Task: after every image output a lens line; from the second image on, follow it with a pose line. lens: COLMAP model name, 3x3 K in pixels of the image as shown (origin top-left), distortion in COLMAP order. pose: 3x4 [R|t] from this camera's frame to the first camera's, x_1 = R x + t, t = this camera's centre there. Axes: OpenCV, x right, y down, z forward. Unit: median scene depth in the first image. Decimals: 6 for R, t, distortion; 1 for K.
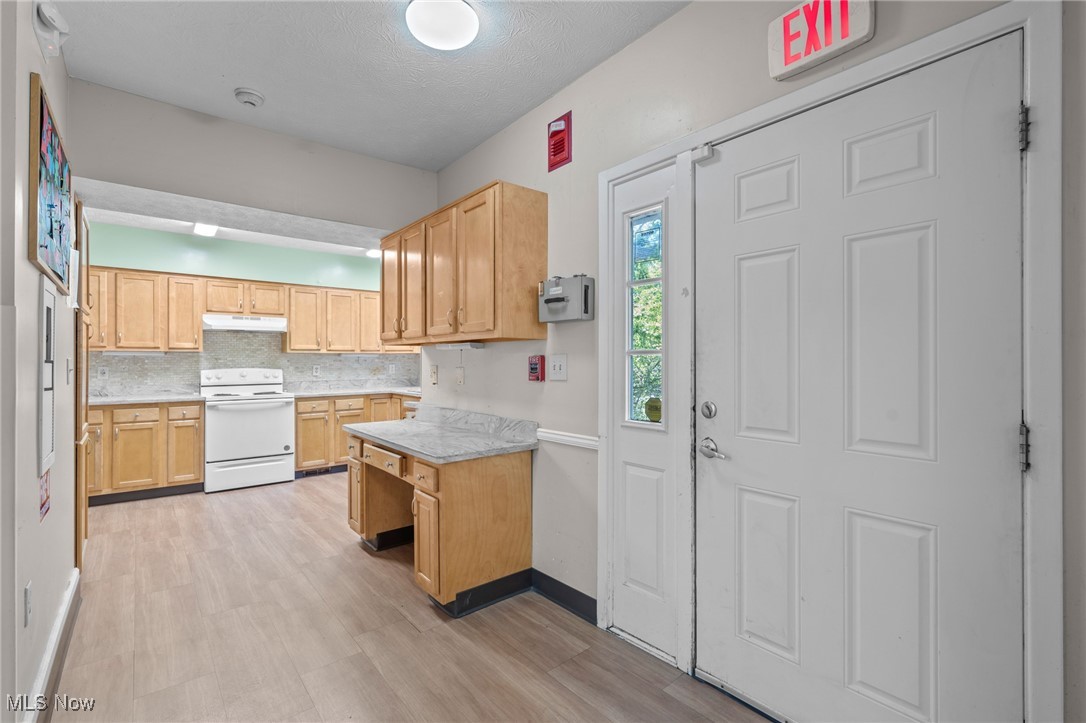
lens RADIAL K [[477.9, 0, 543.0], [0, 477.9, 361.5], [0, 0, 1]] dist [-0.002601, -0.000014]
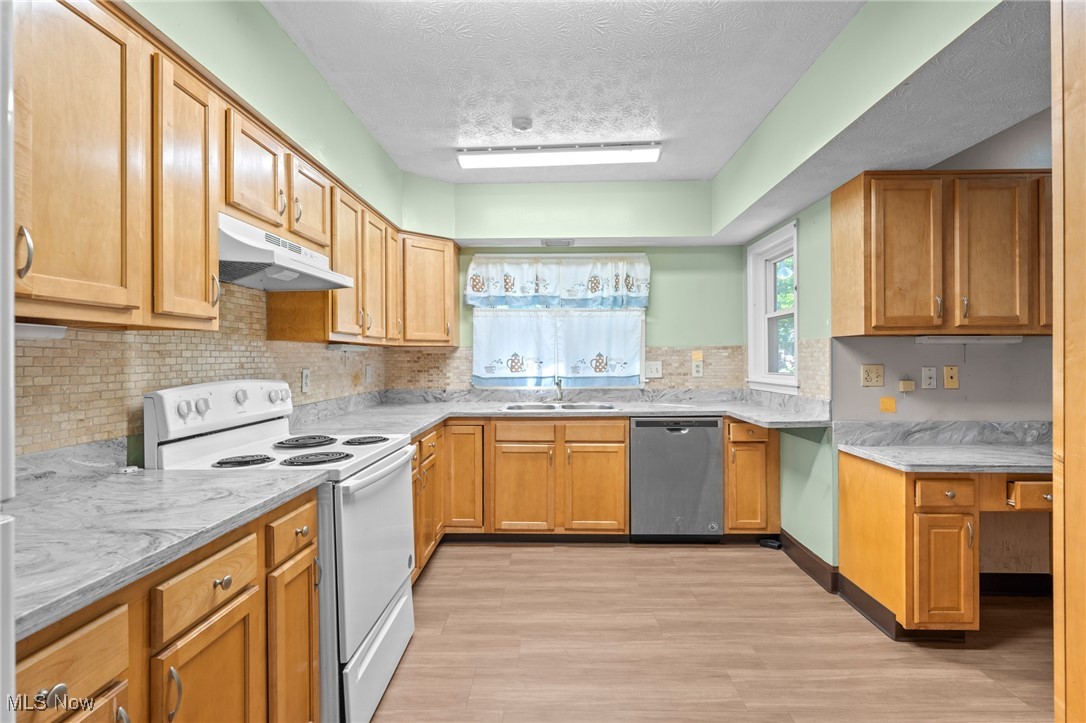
lens RADIAL K [[517.5, 0, 545.8], [0, 517.5, 357.7], [0, 0, 1]] dist [0.001748, 0.000524]
pose [[0.665726, -0.000994, 0.746196, -0.793706], [0.003455, 0.999993, -0.001750, -0.001471], [-0.746189, 0.003743, 0.665724, 0.589655]]
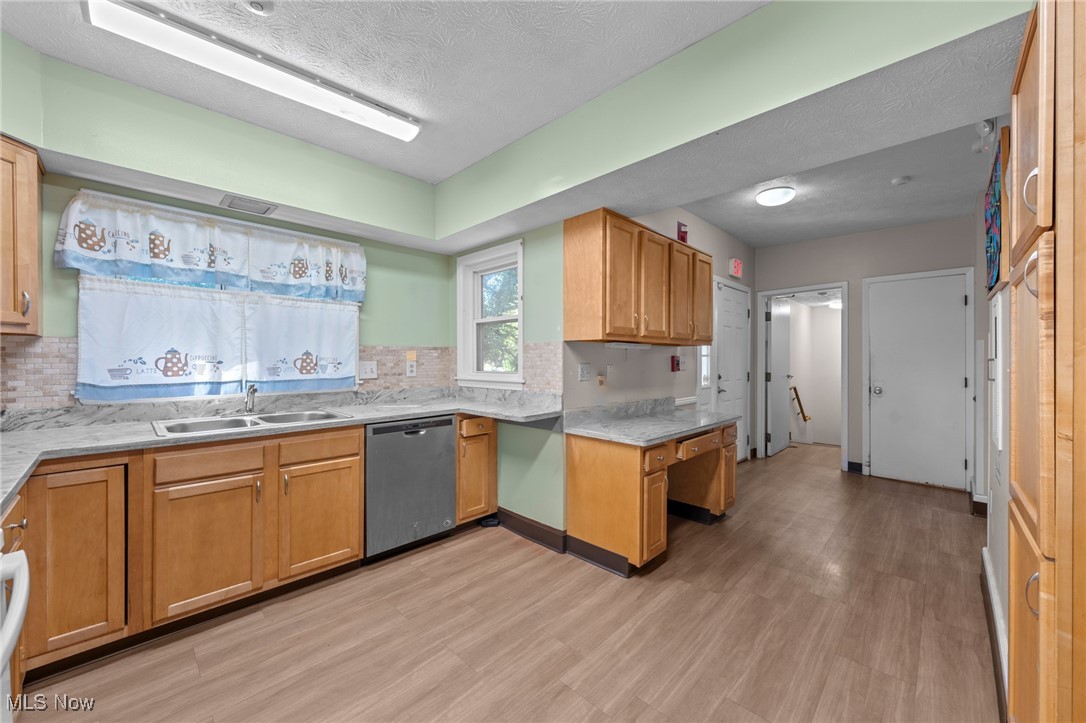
lens RADIAL K [[410.8, 0, 543.0], [0, 410.8, 361.5], [0, 0, 1]] dist [-0.001727, -0.000312]
pose [[-0.090703, -0.005230, 0.995864, -0.701875], [-0.001444, 0.999986, 0.005120, 0.000343], [-0.995877, -0.000974, -0.090710, 0.800931]]
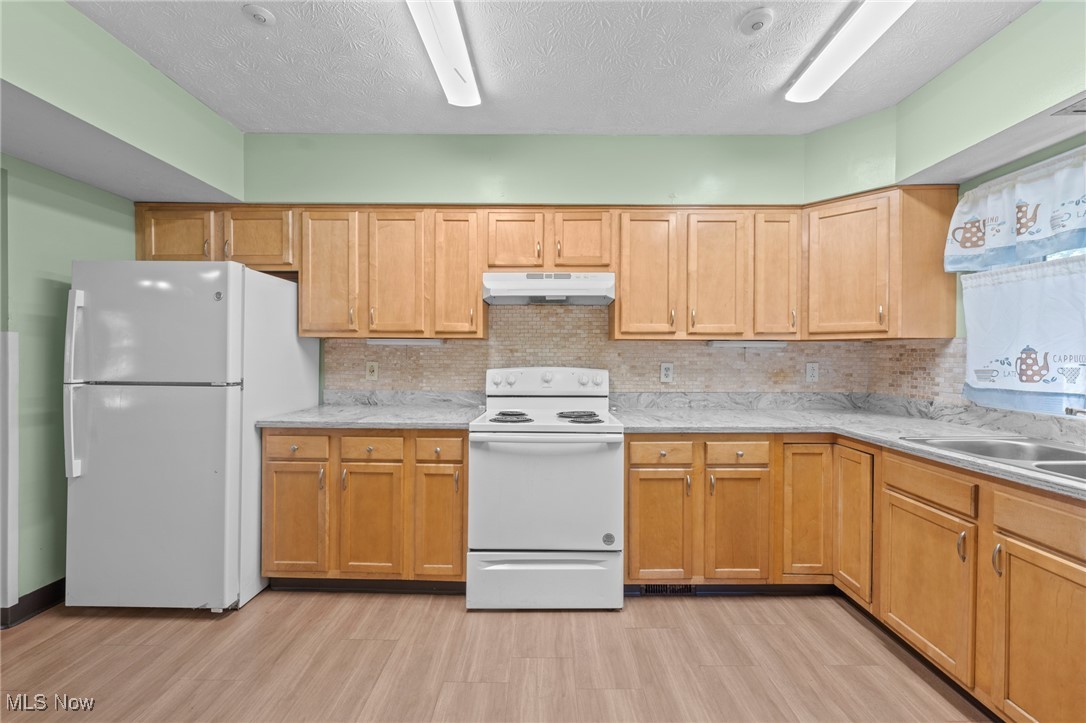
lens RADIAL K [[432.7, 0, 544.9], [0, 432.7, 358.9], [0, 0, 1]] dist [-0.000078, -0.000057]
pose [[0.763997, 0.012082, -0.645107, -0.306823], [-0.006723, 0.999919, 0.010766, -0.001285], [0.645185, -0.003888, 0.764016, 0.625480]]
